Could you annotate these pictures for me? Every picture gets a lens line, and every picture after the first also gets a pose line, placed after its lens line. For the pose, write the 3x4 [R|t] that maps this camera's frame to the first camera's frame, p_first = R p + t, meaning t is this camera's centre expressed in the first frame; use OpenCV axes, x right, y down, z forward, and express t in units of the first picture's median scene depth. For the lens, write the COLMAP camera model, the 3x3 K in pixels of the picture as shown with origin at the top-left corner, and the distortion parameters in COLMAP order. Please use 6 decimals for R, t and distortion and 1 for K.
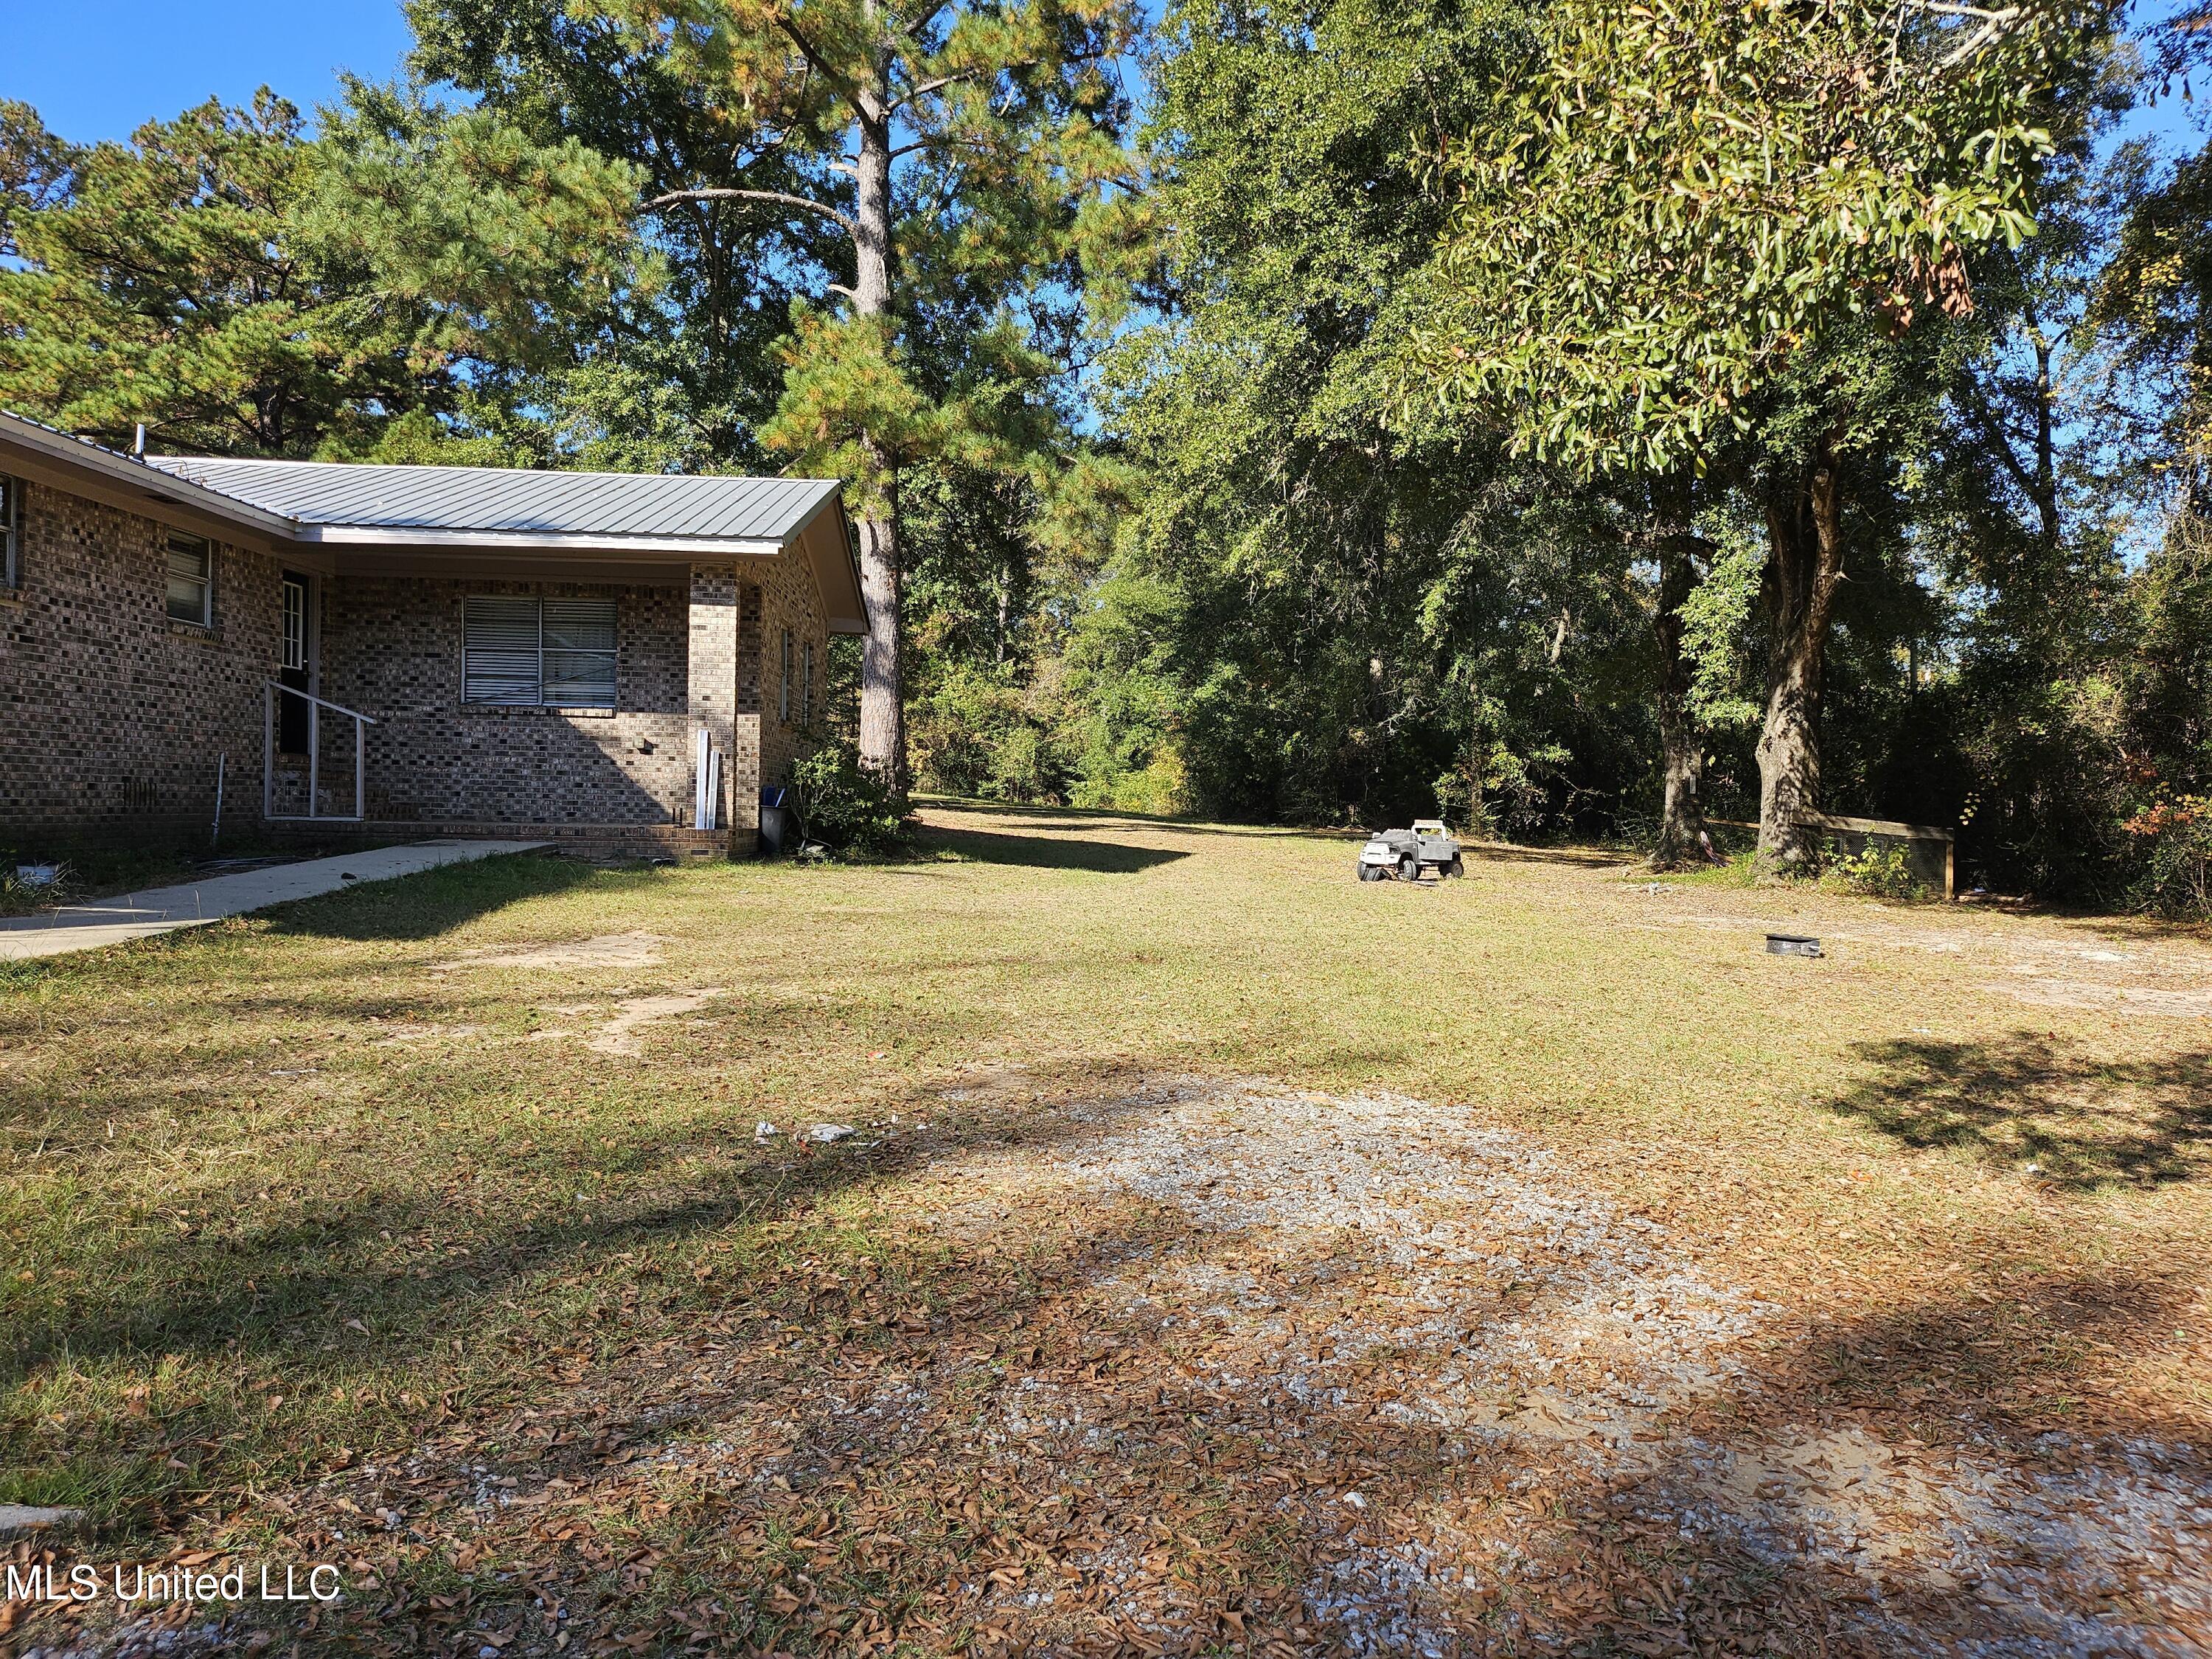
lens RADIAL K [[1539.3, 0, 1106.0], [0, 1539.3, 829.5], [0, 0, 1]] dist [0.070608, -0.085178]
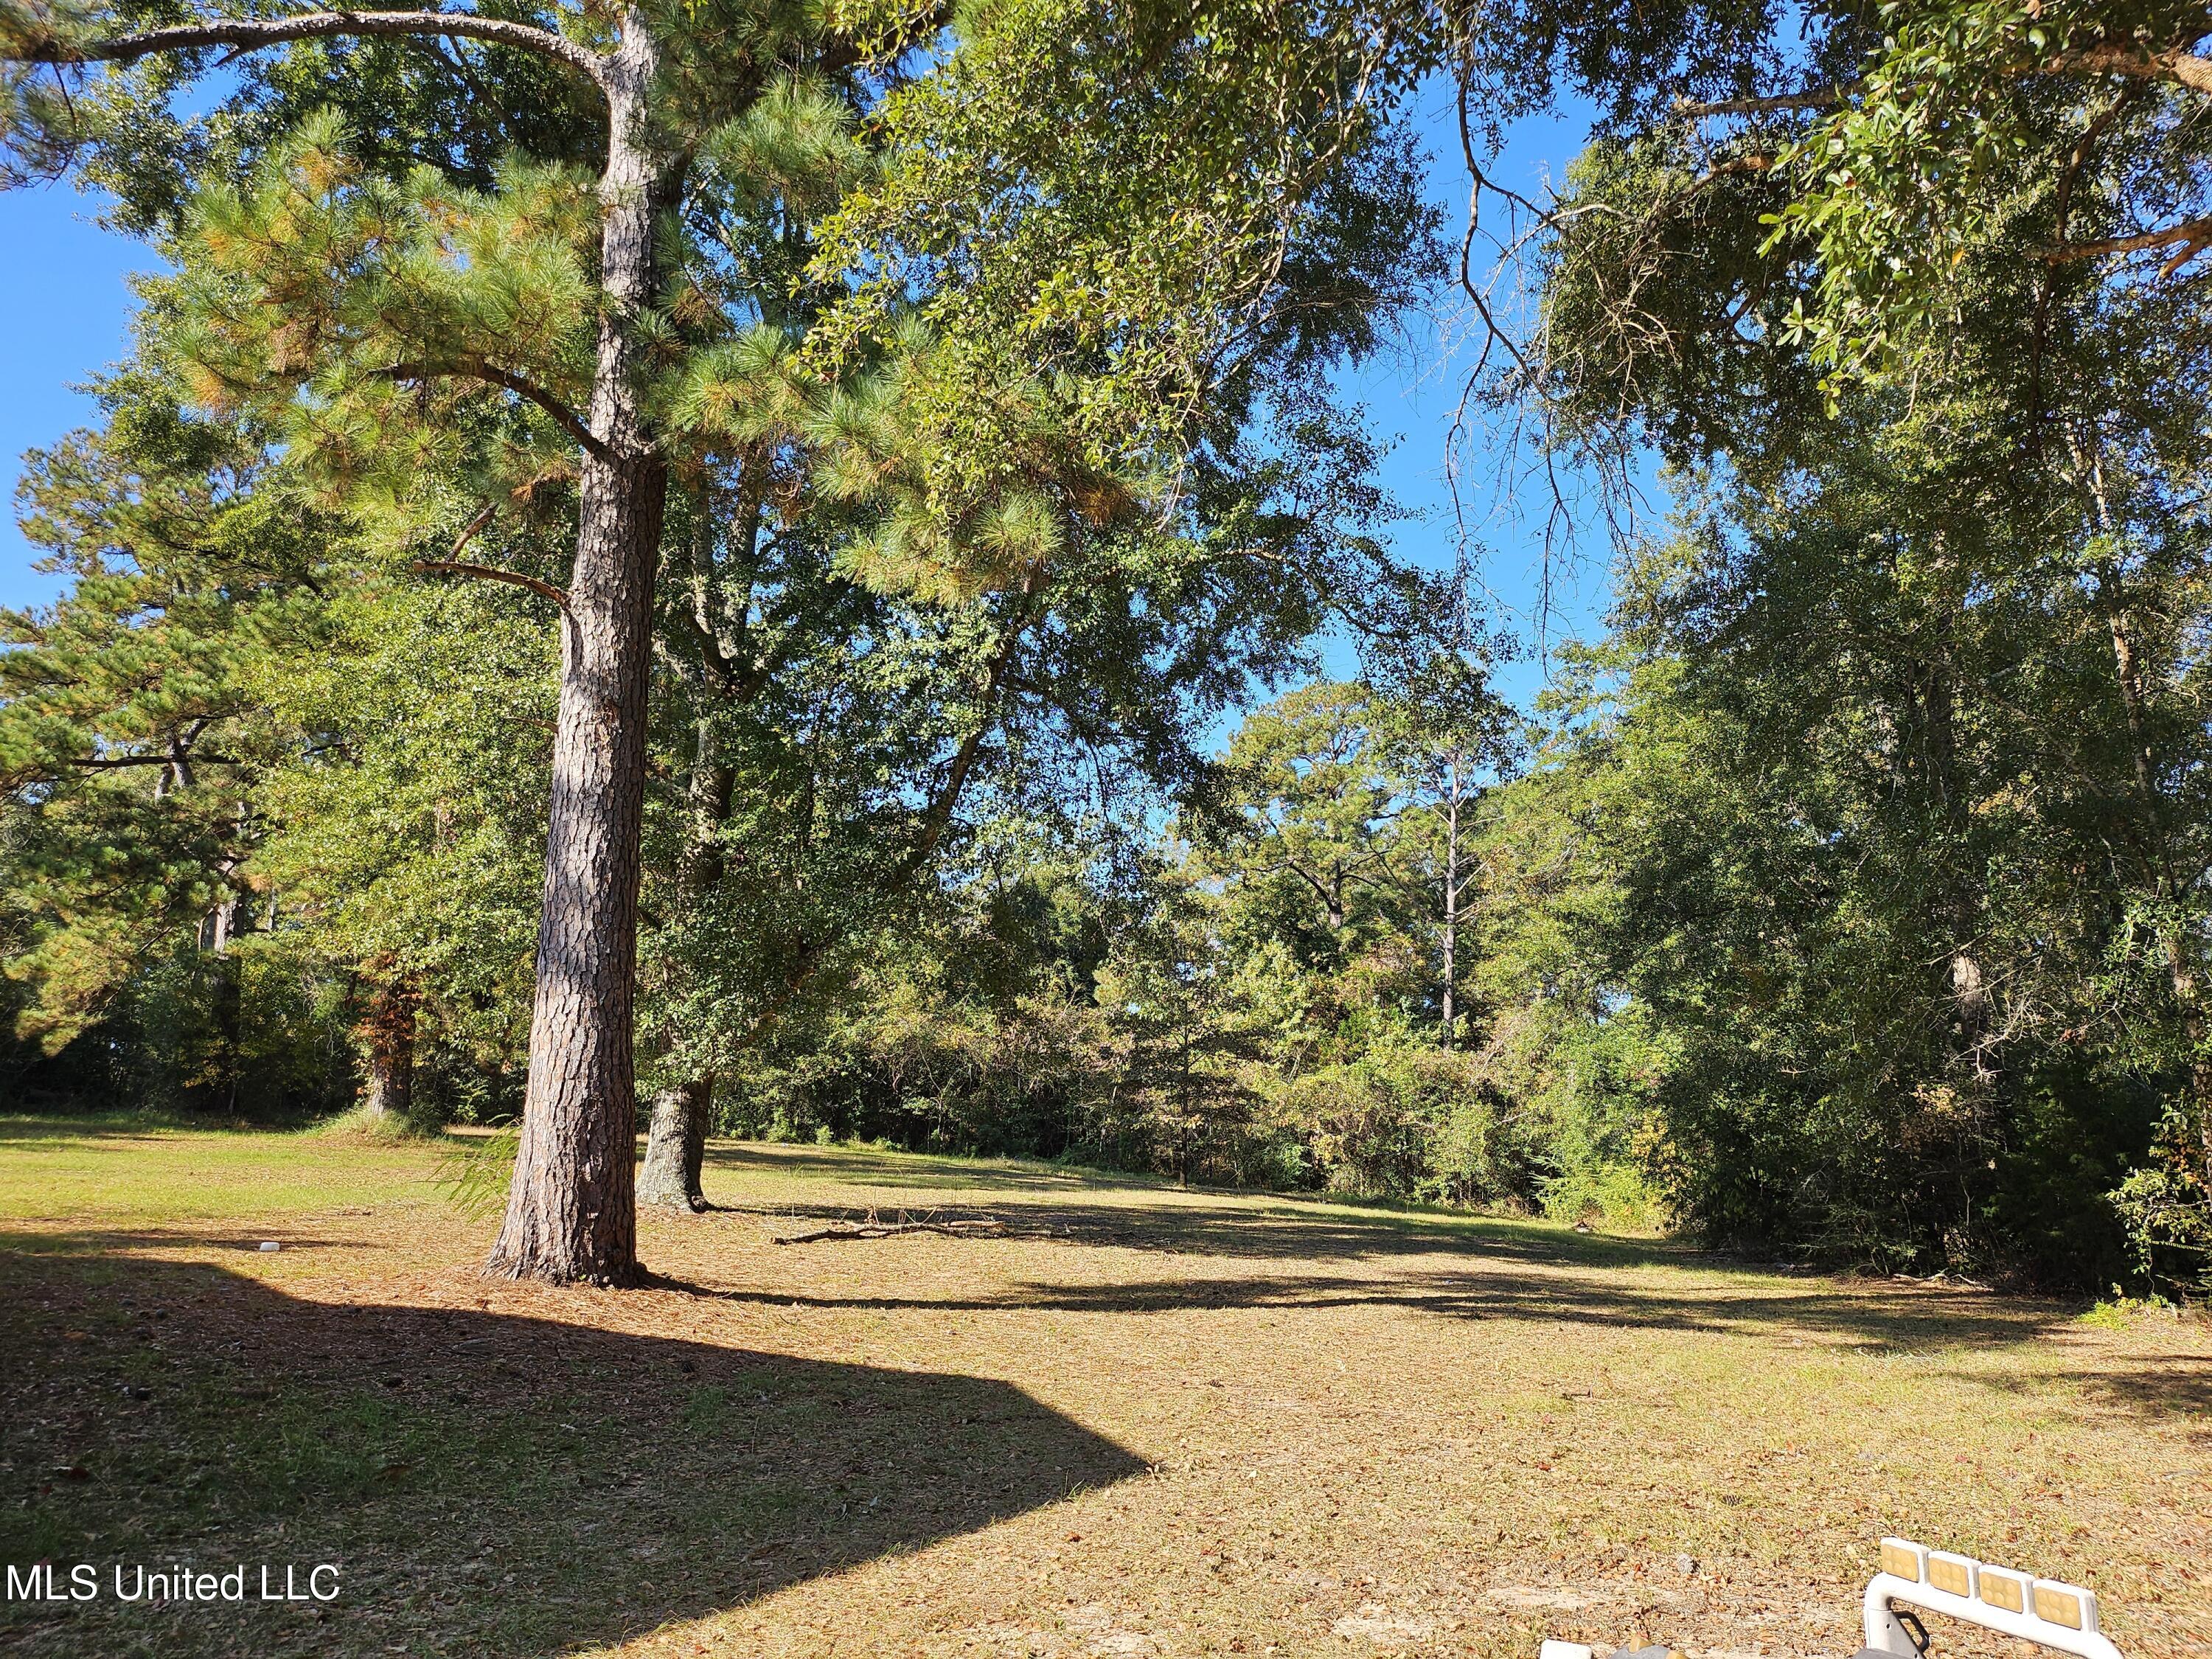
lens RADIAL K [[1545.4, 0, 1110.1], [0, 1545.4, 860.1], [0, 0, 1]] dist [0.076987, -0.083259]
pose [[0.933658, -0.070036, -0.351251, 0.055270], [-0.012171, 0.973925, -0.226543, -0.008772], [0.357958, 0.215789, 0.908461, 0.235139]]
